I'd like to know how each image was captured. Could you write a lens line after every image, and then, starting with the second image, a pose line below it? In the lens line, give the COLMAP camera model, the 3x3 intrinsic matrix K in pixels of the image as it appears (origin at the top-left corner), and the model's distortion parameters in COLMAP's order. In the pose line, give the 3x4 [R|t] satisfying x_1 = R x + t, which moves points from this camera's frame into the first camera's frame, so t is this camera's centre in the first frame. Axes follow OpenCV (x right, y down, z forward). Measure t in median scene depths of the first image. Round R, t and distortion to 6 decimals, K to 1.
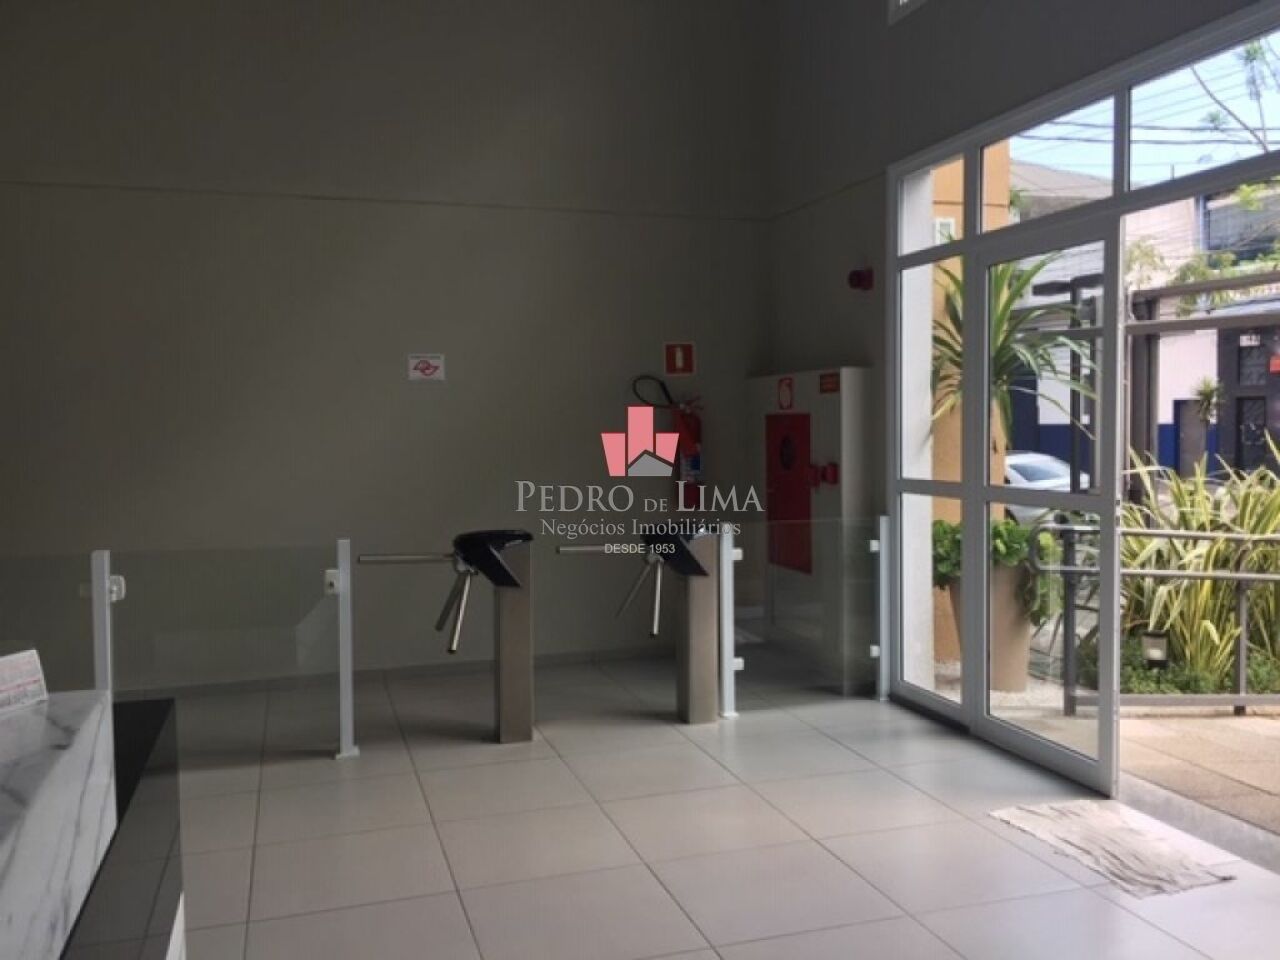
lens RADIAL K [[1111.1, 0, 649.4], [0, 1111.1, 474.3], [0, 0, 1]] dist [0.070276, -0.083555]
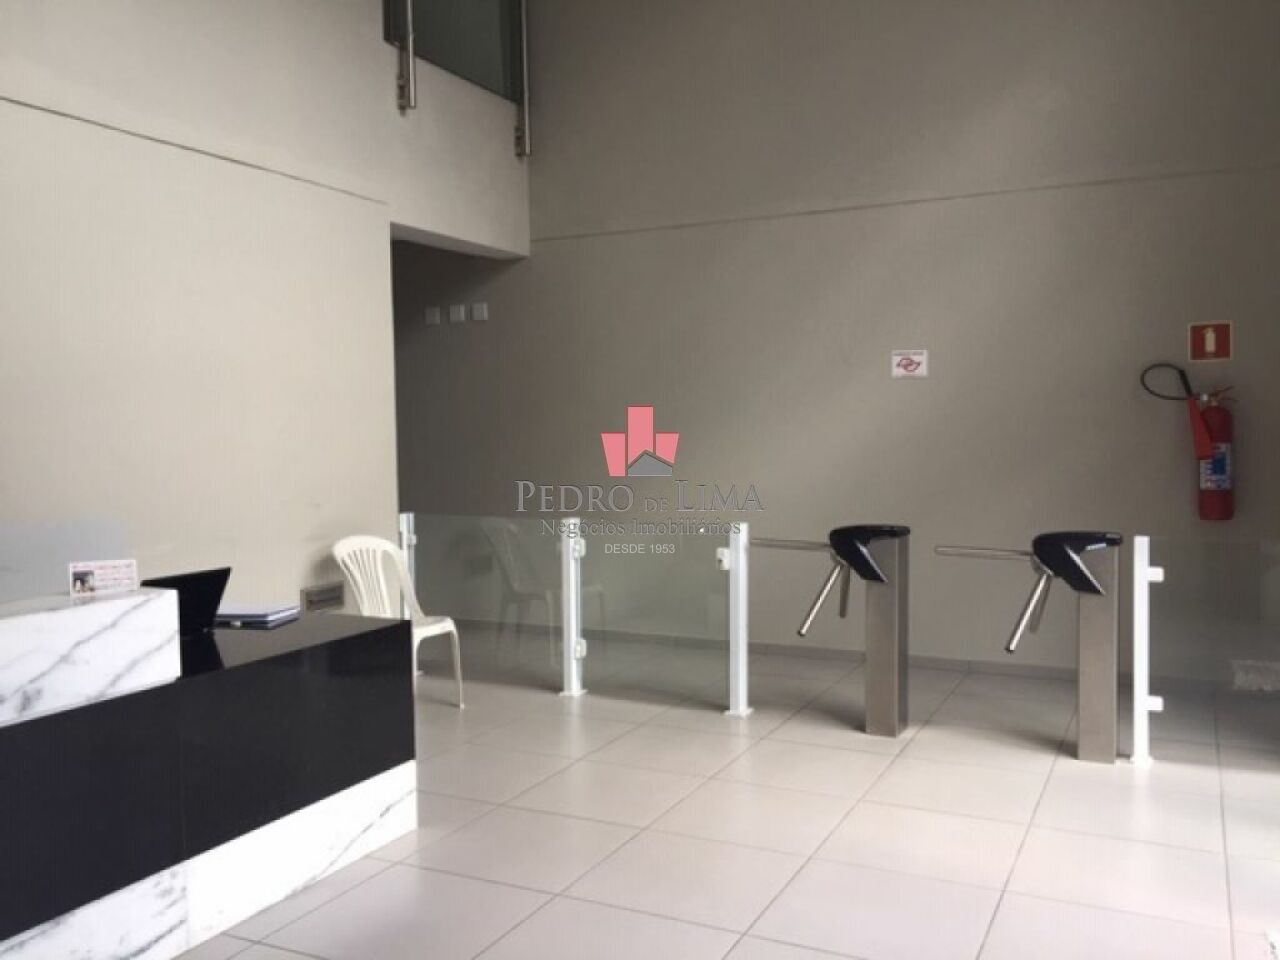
lens RADIAL K [[1111.1, 0, 648.0], [0, 1111.1, 480.2], [0, 0, 1]] dist [0.070276, -0.083555]
pose [[0.715443, 0.042516, -0.697376, 0.347400], [-0.030609, 0.999096, 0.029508, -0.012155], [0.698000, 0.000235, 0.716098, 0.100226]]
